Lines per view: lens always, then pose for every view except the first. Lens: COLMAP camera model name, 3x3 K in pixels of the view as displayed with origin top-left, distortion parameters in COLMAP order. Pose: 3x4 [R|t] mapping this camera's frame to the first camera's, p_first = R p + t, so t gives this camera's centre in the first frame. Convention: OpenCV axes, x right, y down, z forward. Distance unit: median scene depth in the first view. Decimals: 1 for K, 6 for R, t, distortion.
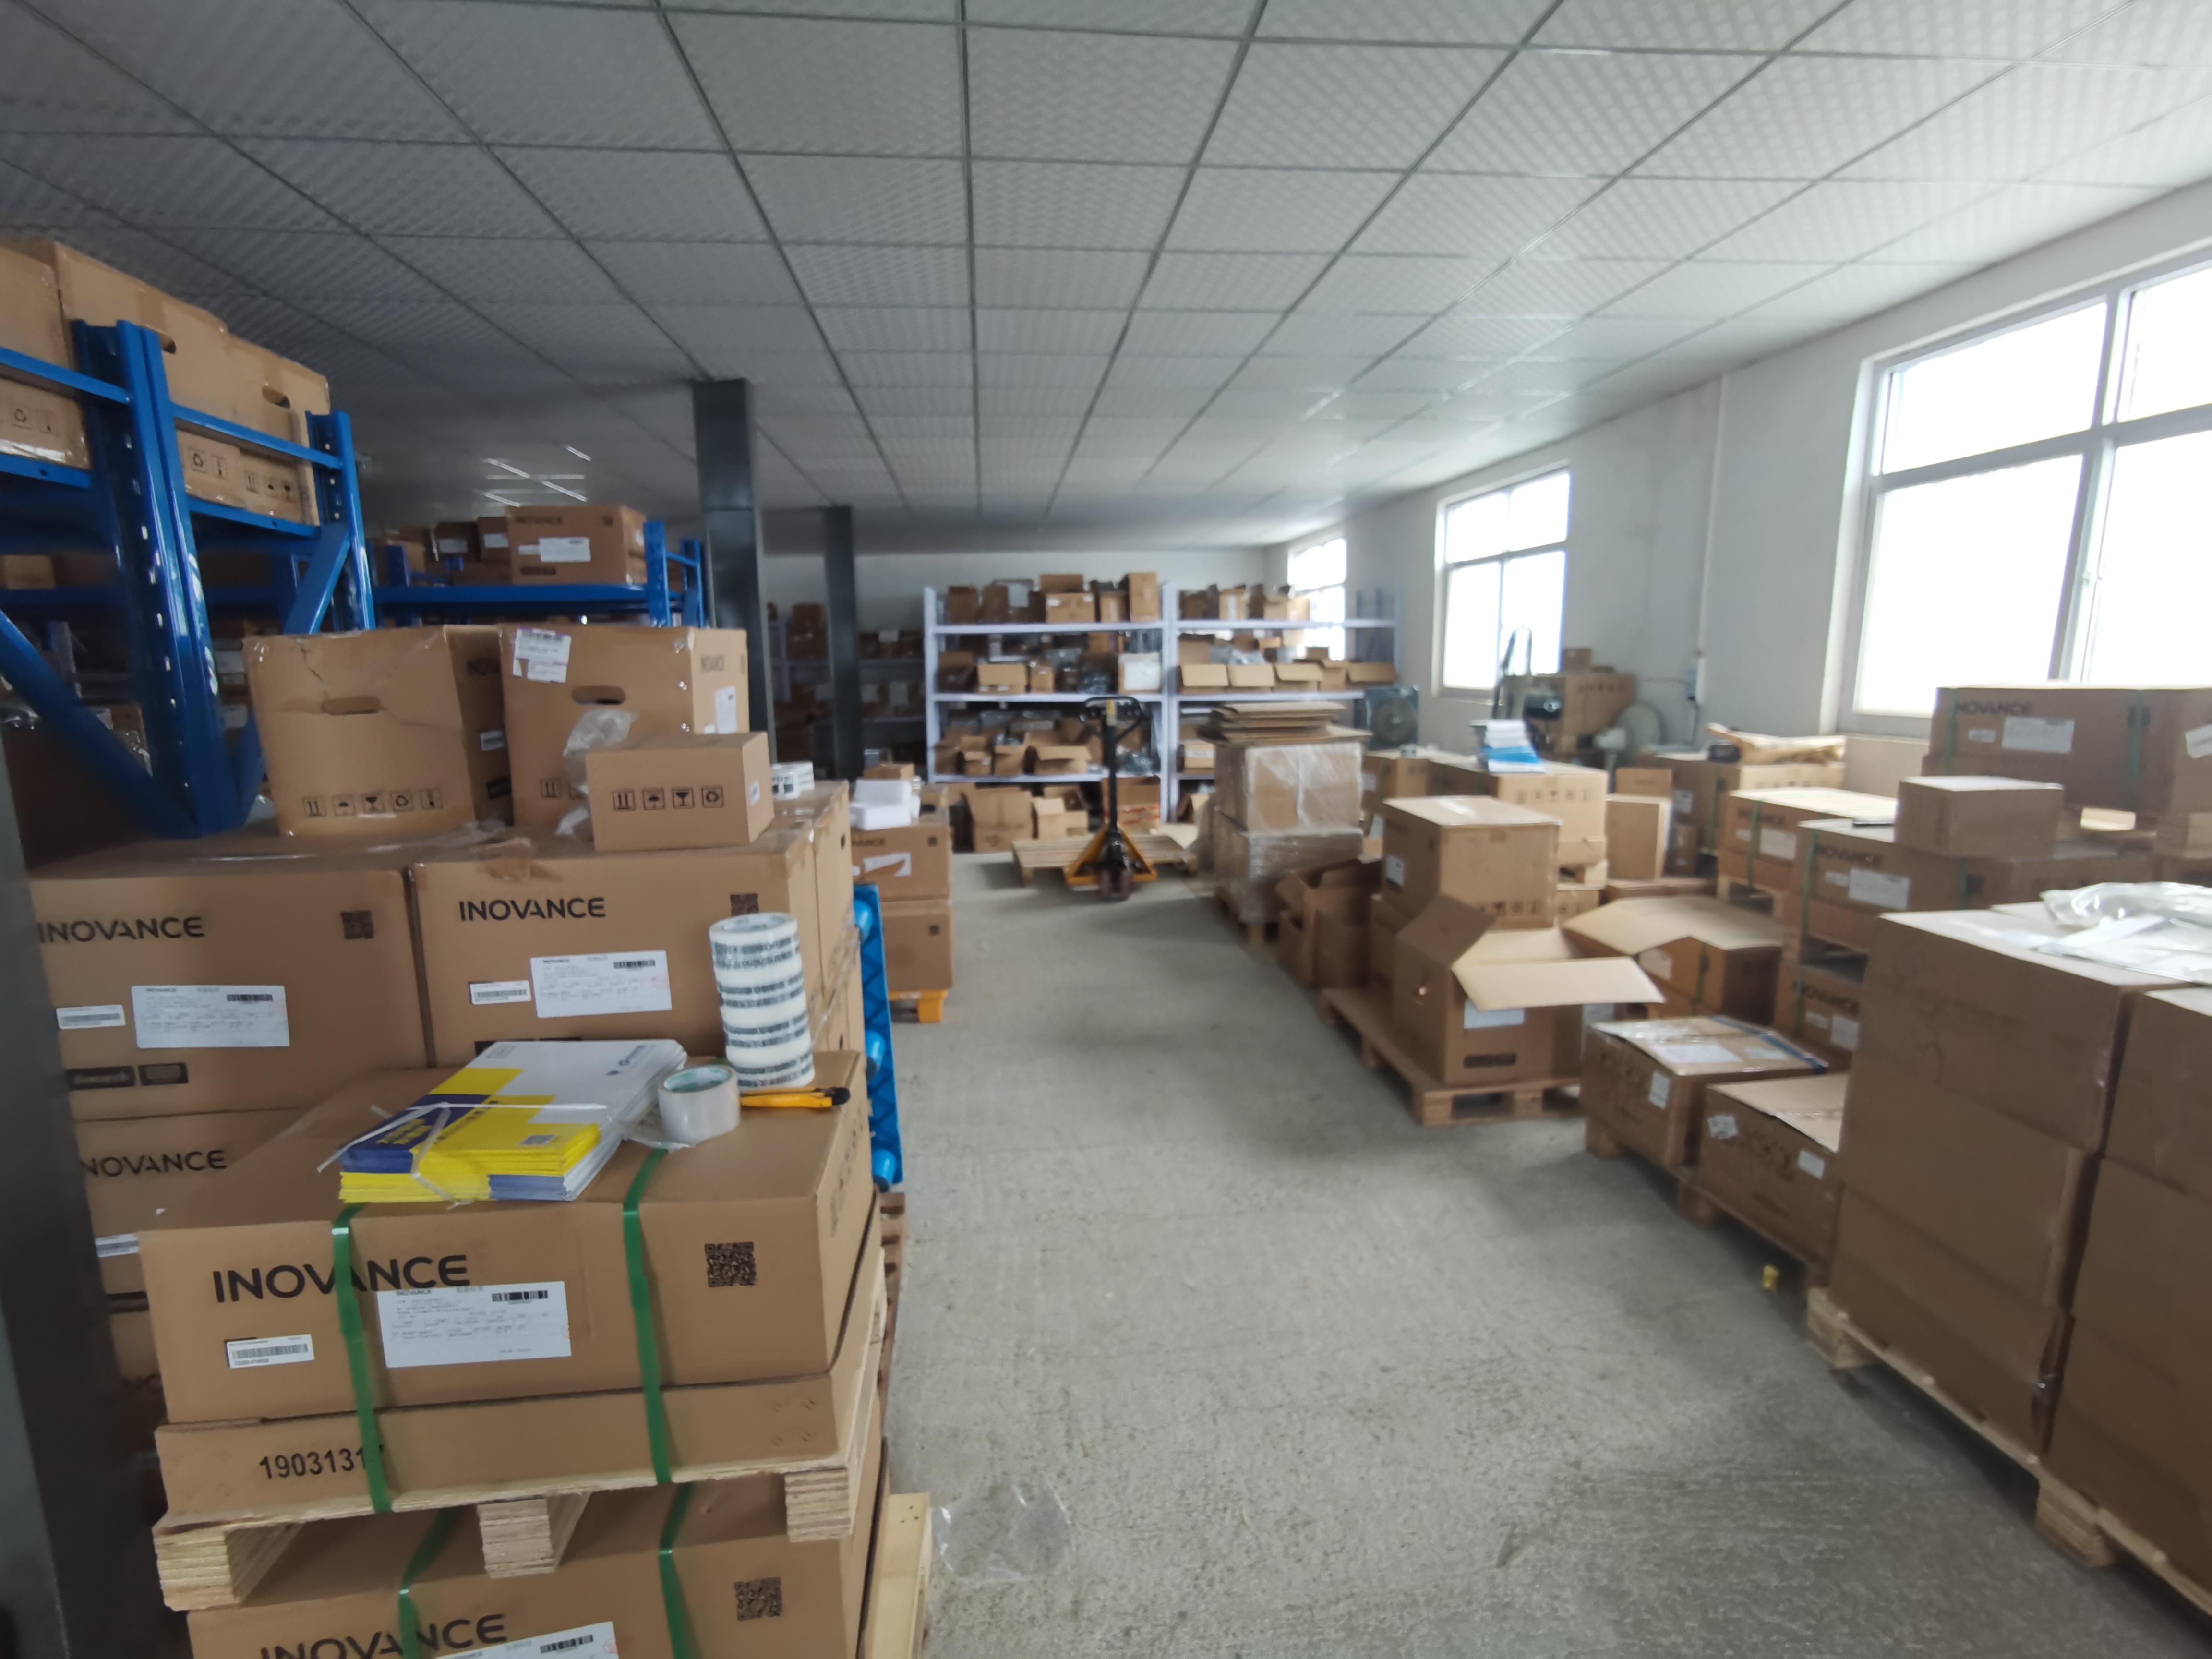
lens RADIAL K [[1080.4, 0, 1108.7], [0, 1080.4, 837.7], [0, 0, 1]] dist [-0.055156, 0.059189]
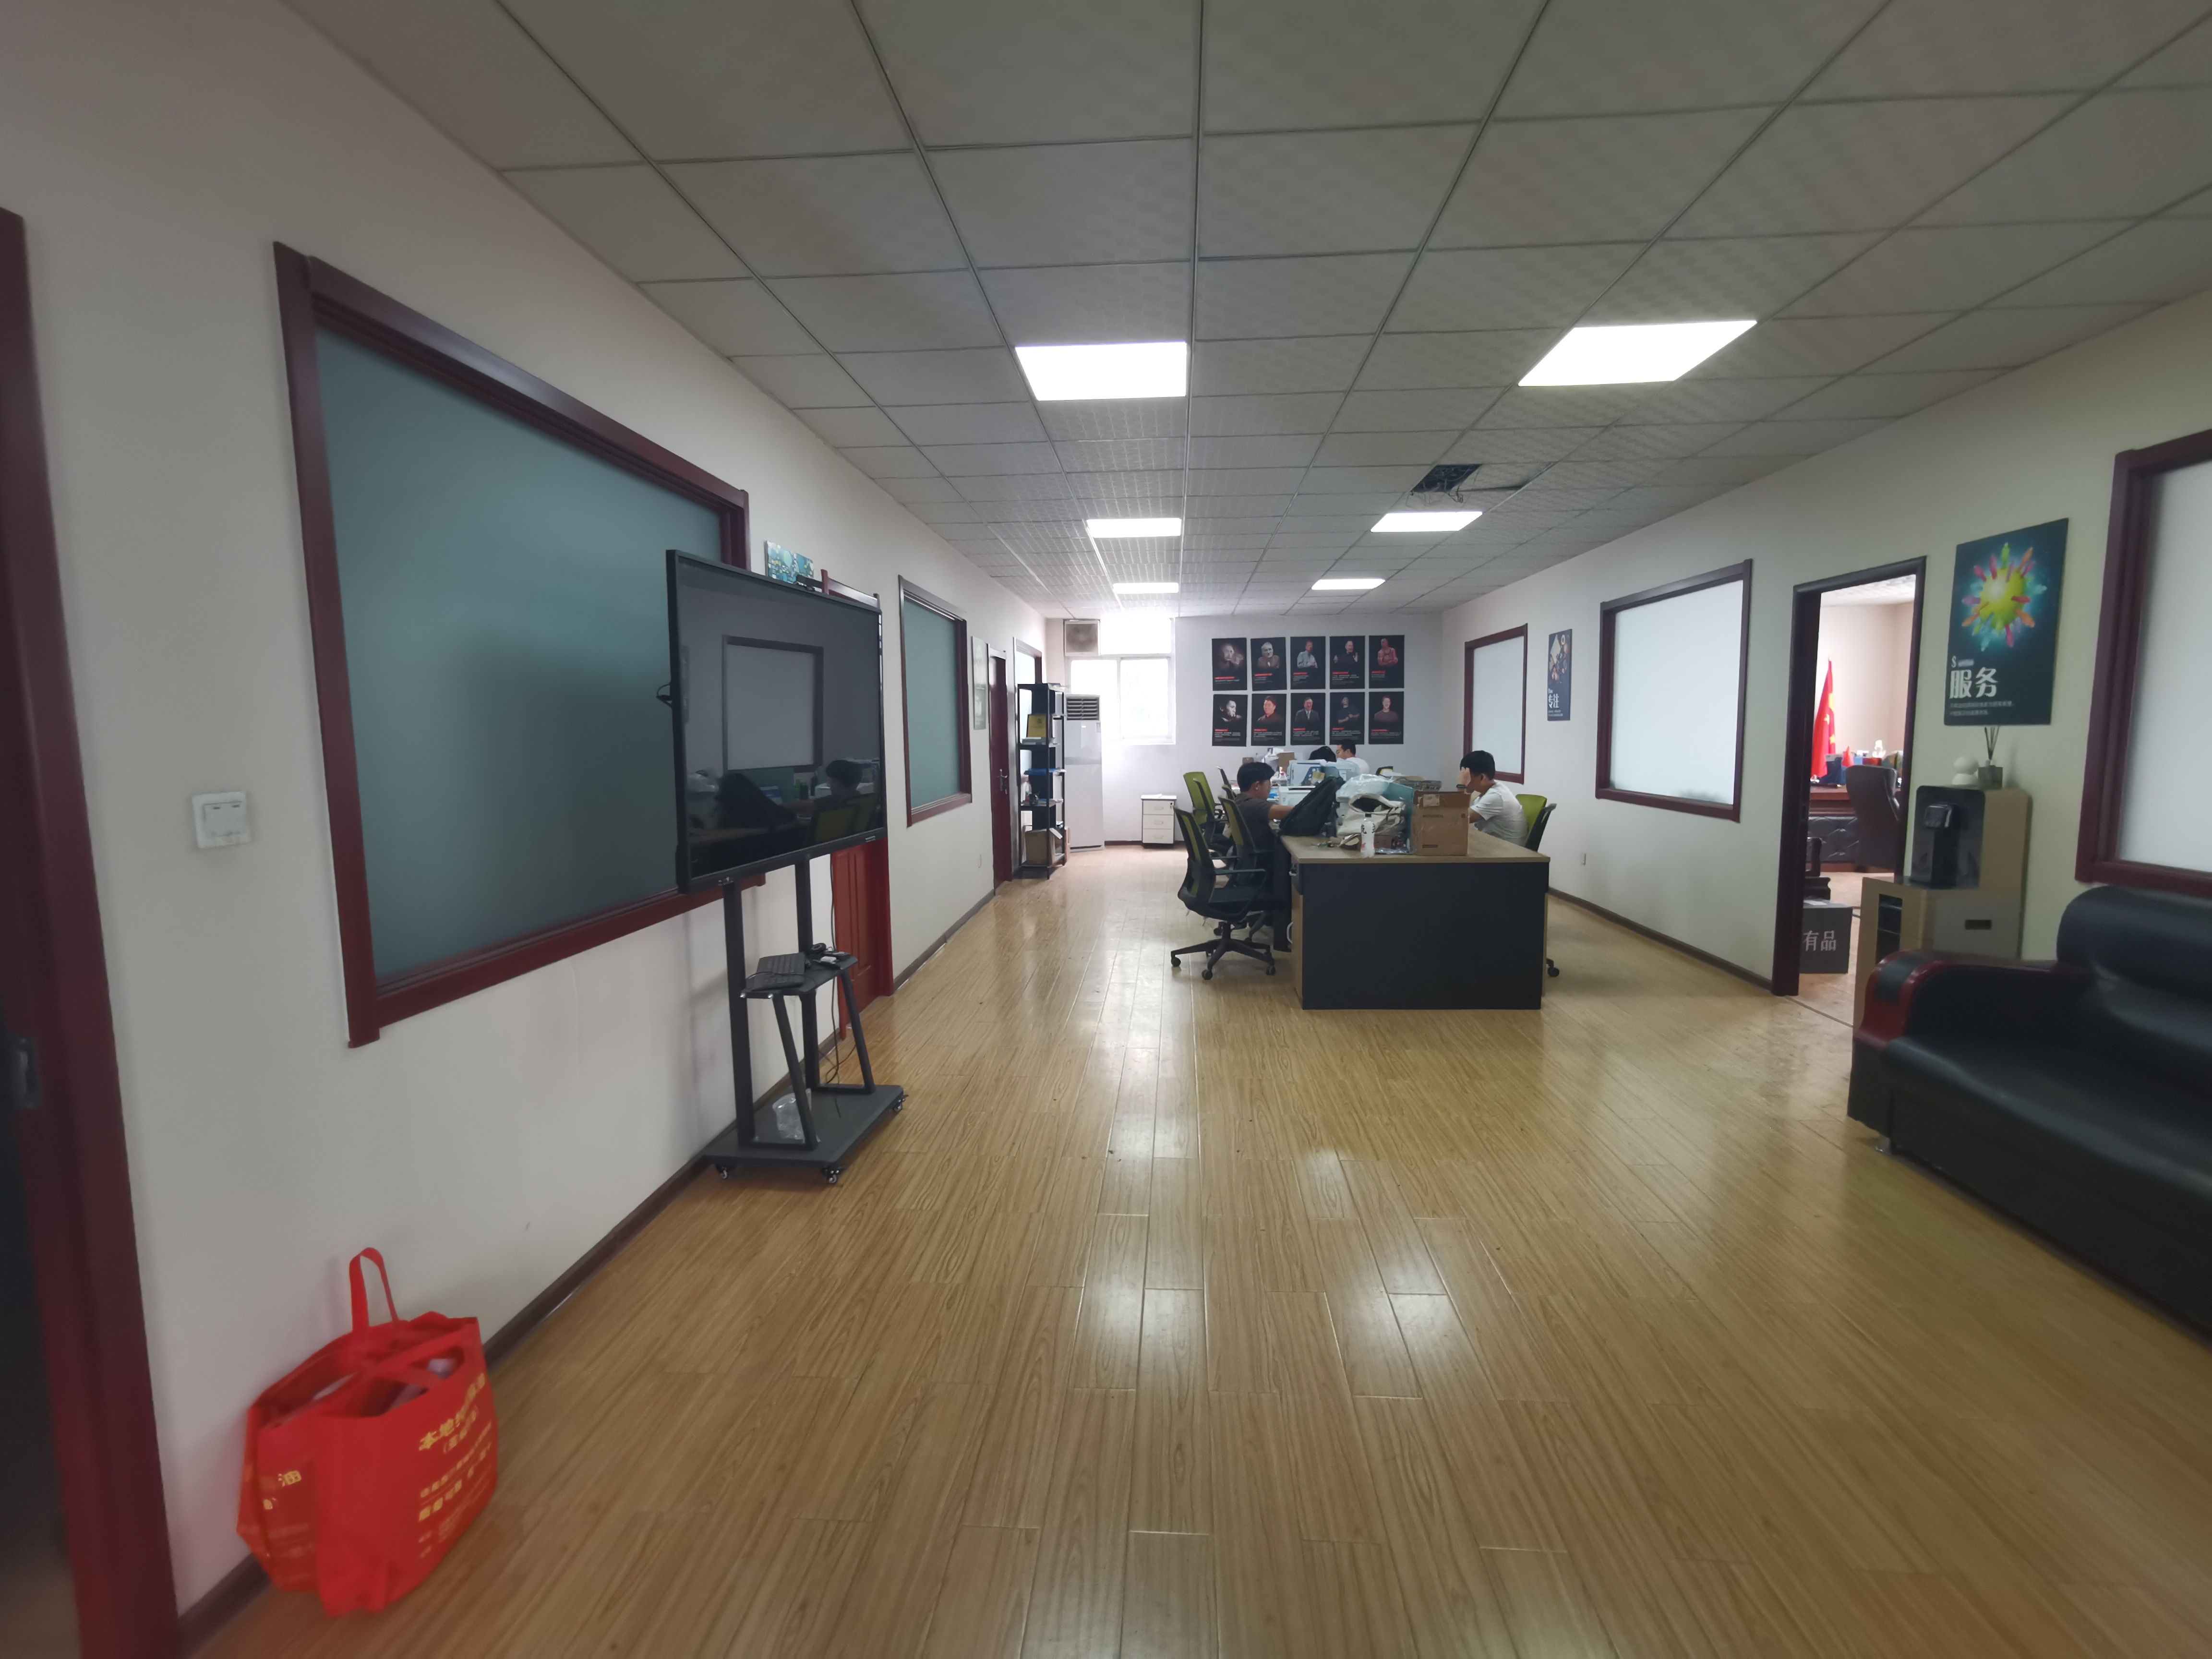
lens RADIAL K [[1080.4, 0, 1108.7], [0, 1080.4, 837.7], [0, 0, 1]] dist [-0.055156, 0.059189]
pose [[0.981311, 0.027366, -0.190470, -0.041193], [-0.042234, 0.996331, -0.074442, -0.057332], [0.187734, 0.081095, 0.978866, 0.343796]]
